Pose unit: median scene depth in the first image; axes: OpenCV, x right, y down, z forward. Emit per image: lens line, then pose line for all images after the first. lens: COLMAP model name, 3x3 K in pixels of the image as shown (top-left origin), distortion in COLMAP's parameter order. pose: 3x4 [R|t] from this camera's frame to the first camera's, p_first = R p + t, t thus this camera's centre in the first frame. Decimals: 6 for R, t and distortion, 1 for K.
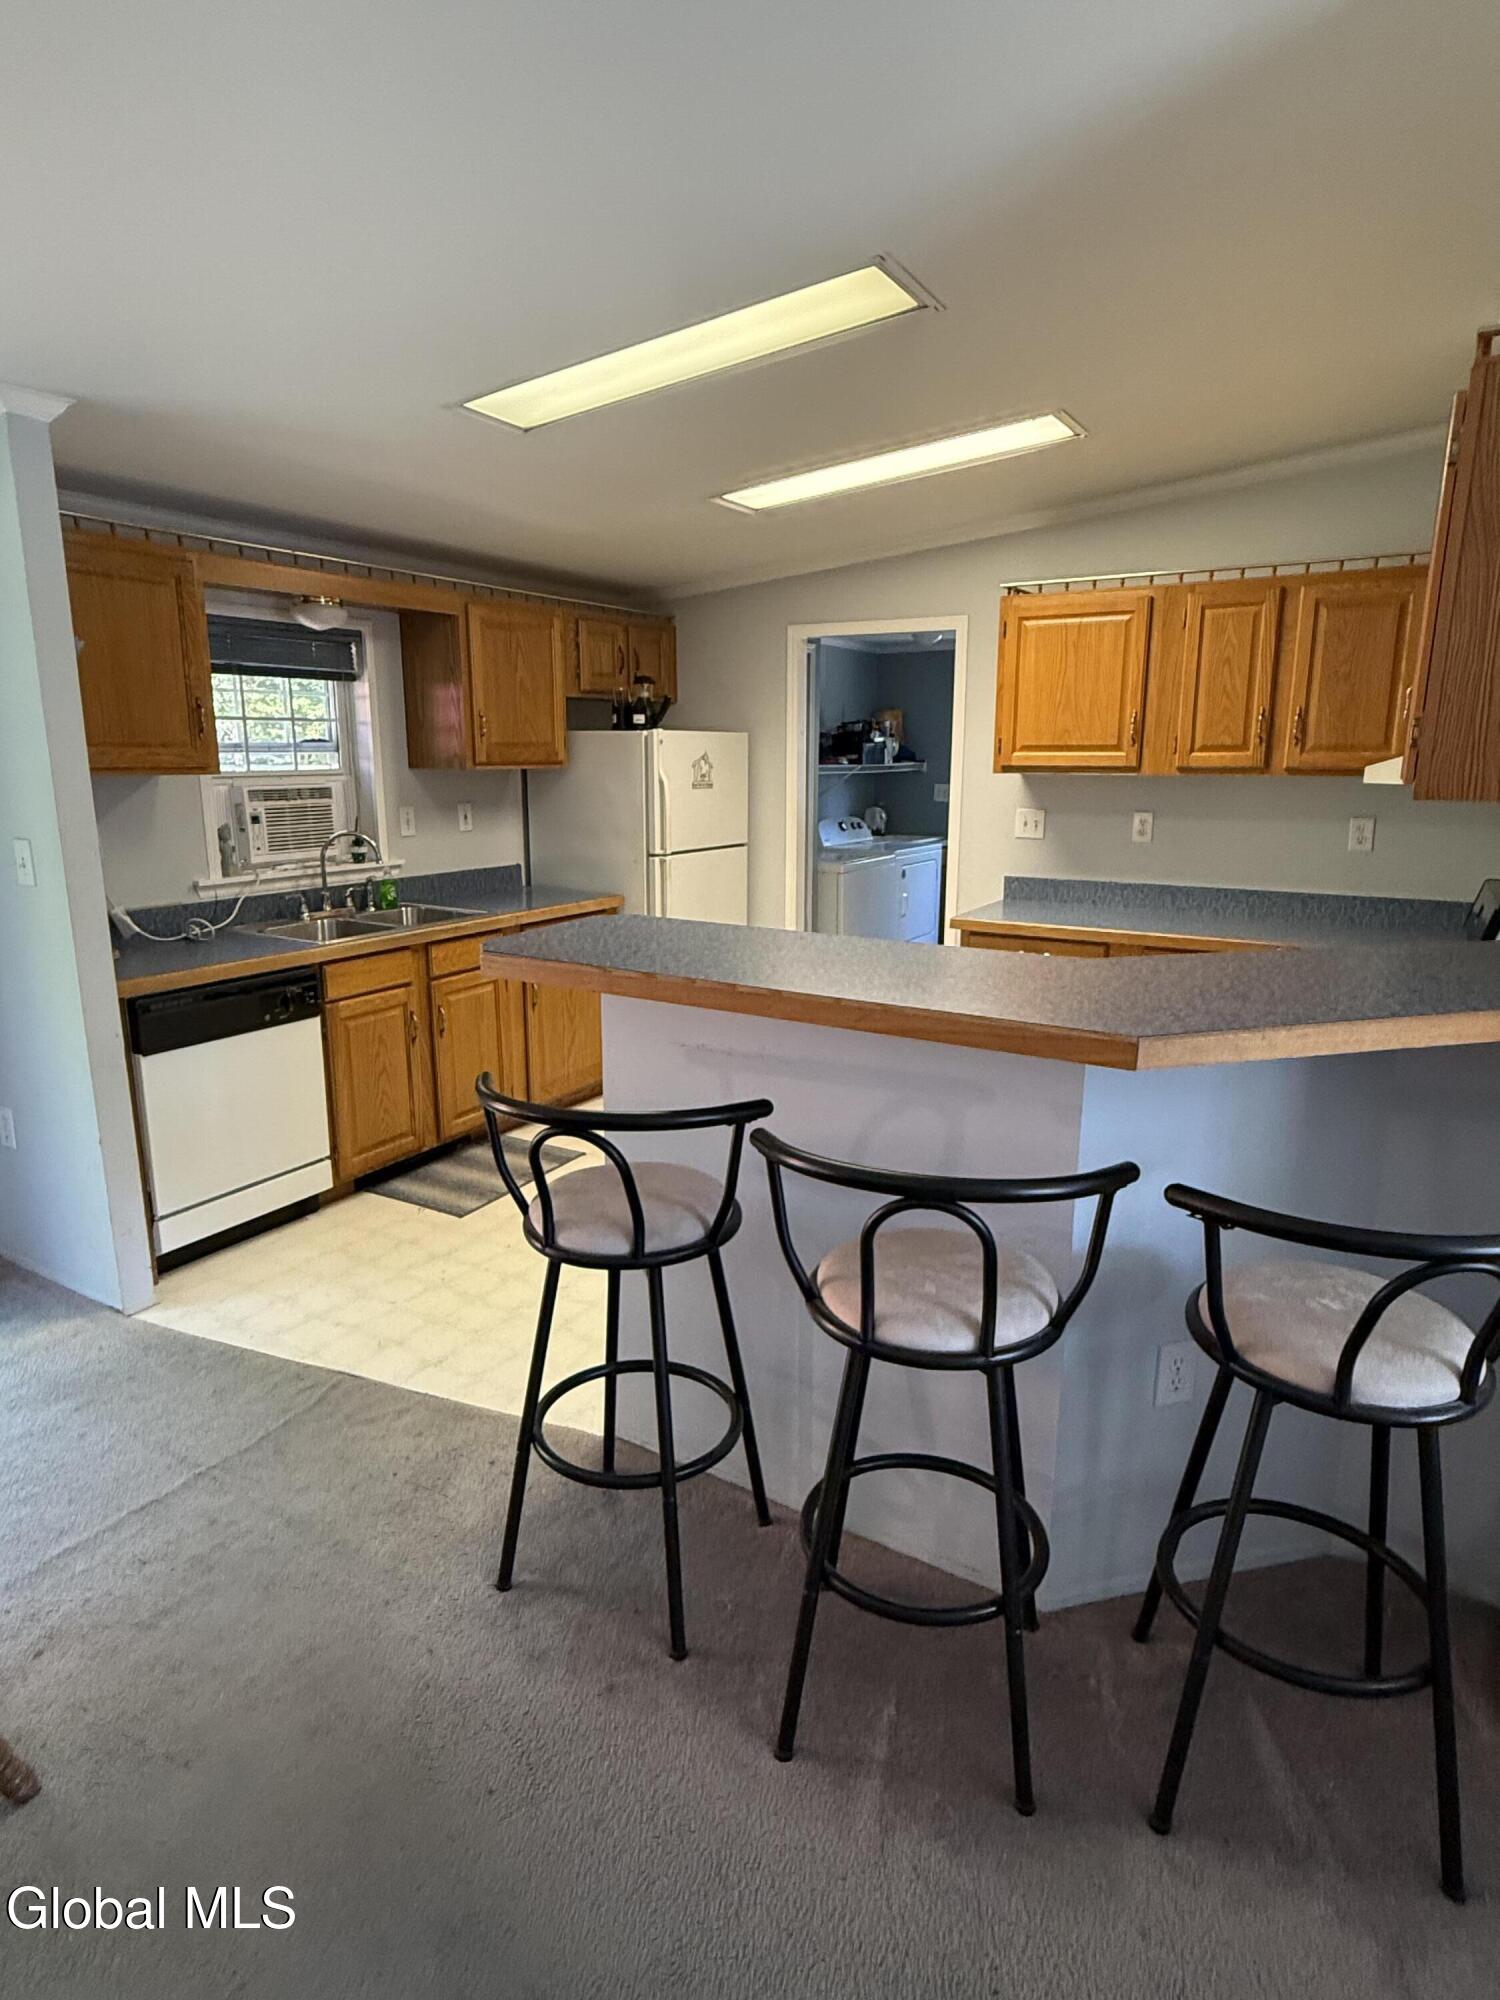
lens RADIAL K [[1104.9, 0, 740.8], [0, 1104.9, 994.8], [0, 0, 1]] dist [-0.002808, -0.000554]
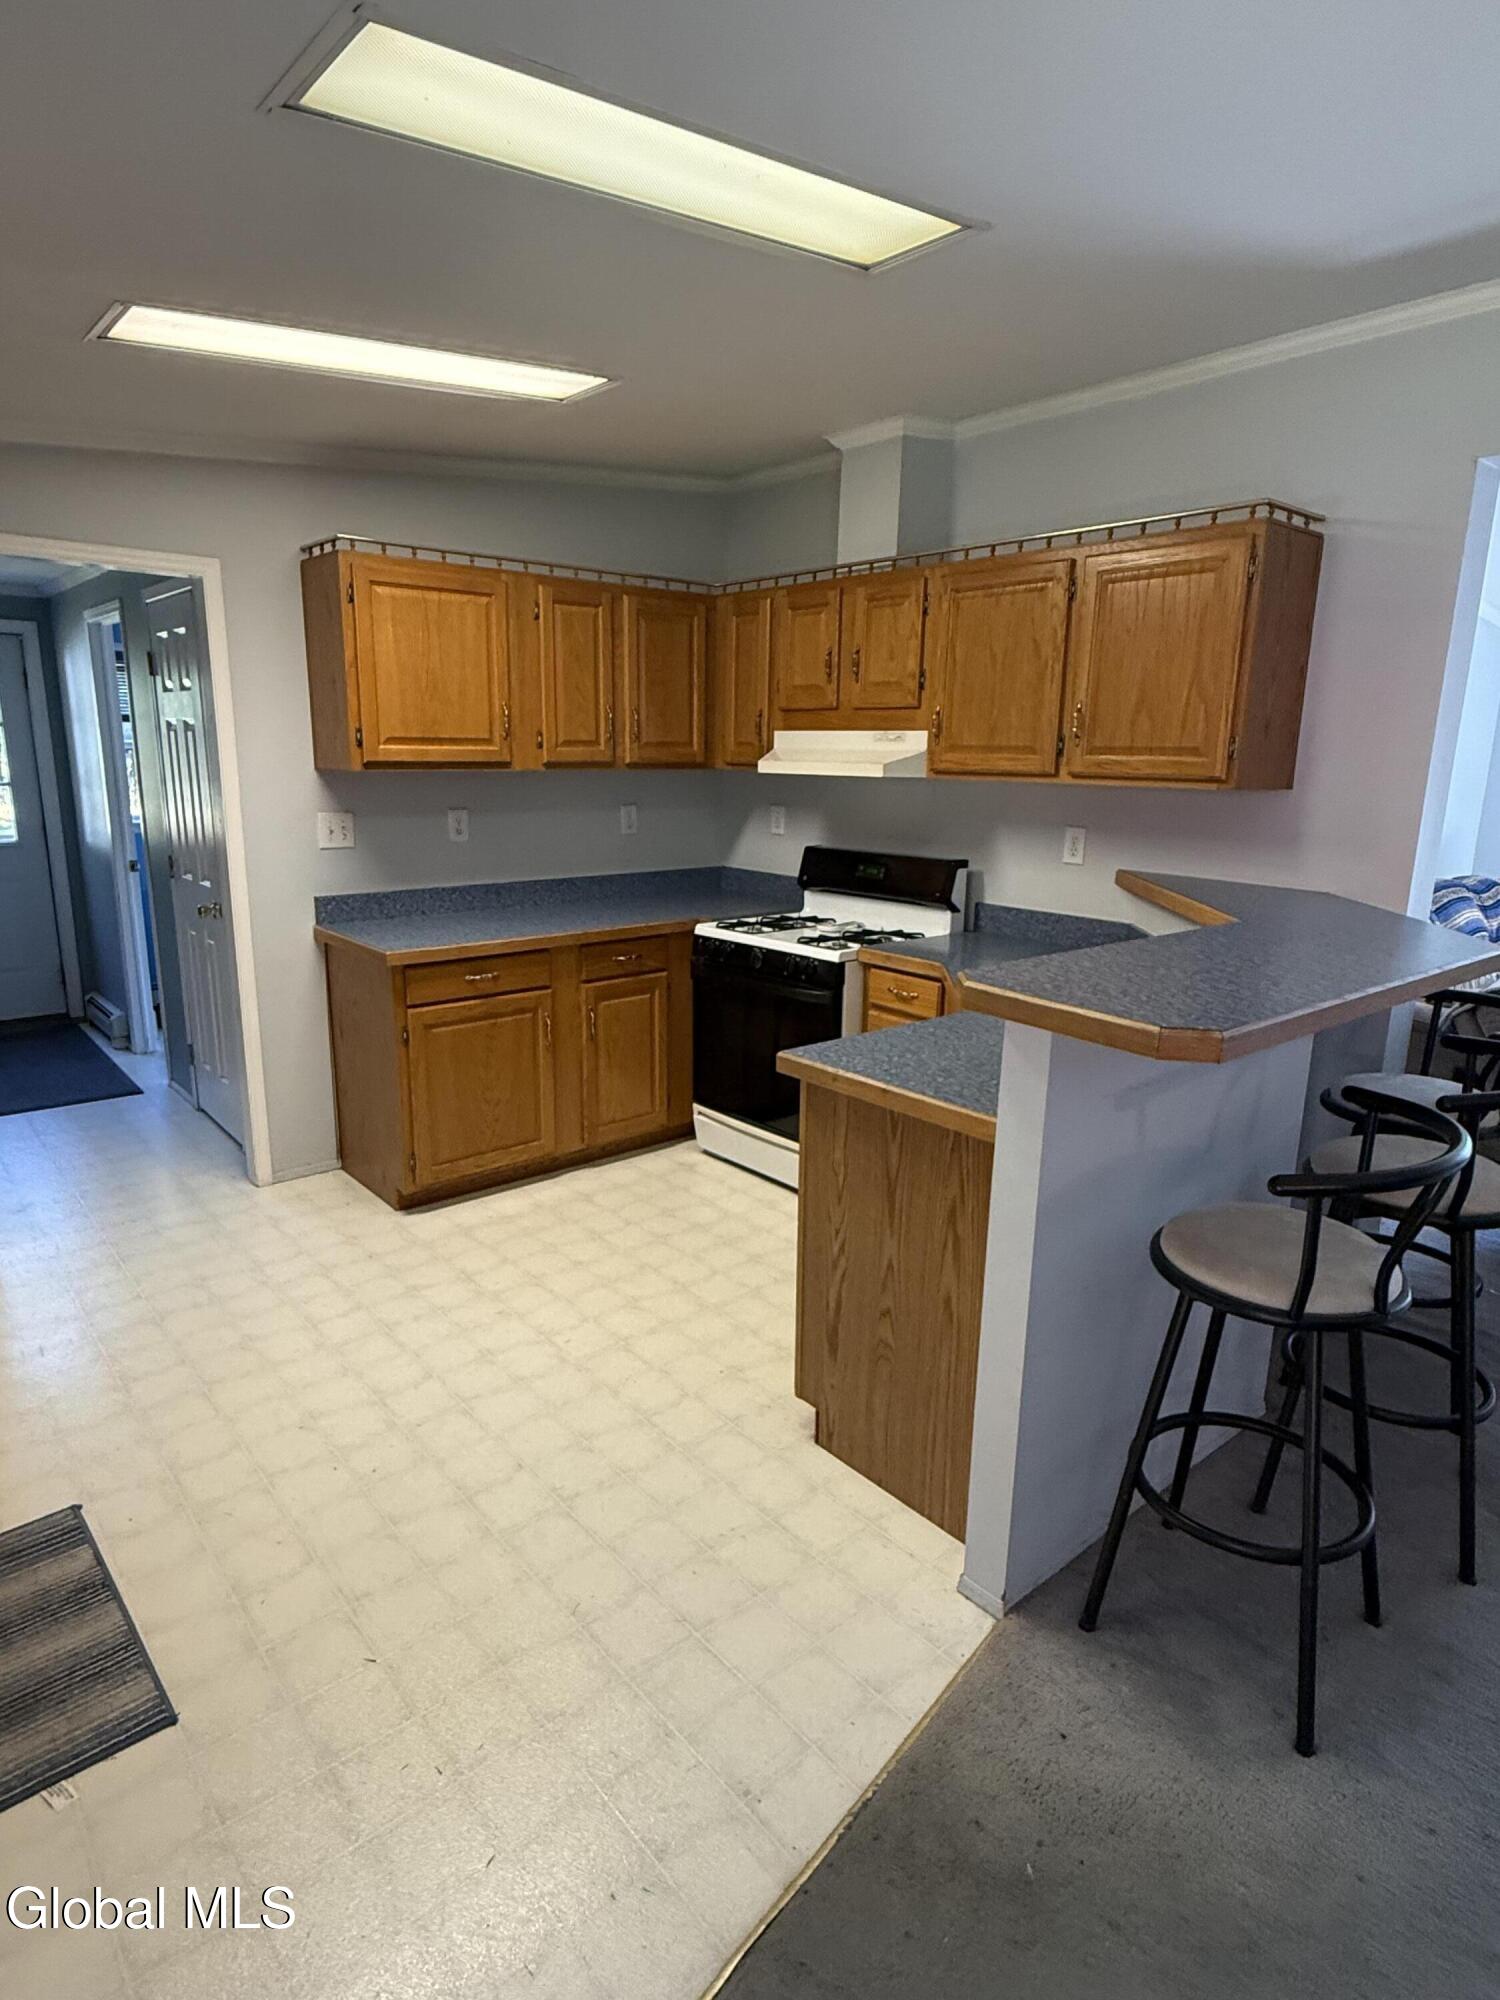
lens RADIAL K [[1104.9, 0, 741.0], [0, 1104.9, 1004.2], [0, 0, 1]] dist [-0.002808, -0.000554]
pose [[0.317602, -0.213582, 0.923857, -0.499477], [0.189875, 0.968894, 0.158719, -0.117856], [-0.929019, 0.125008, 0.348277, 0.510107]]
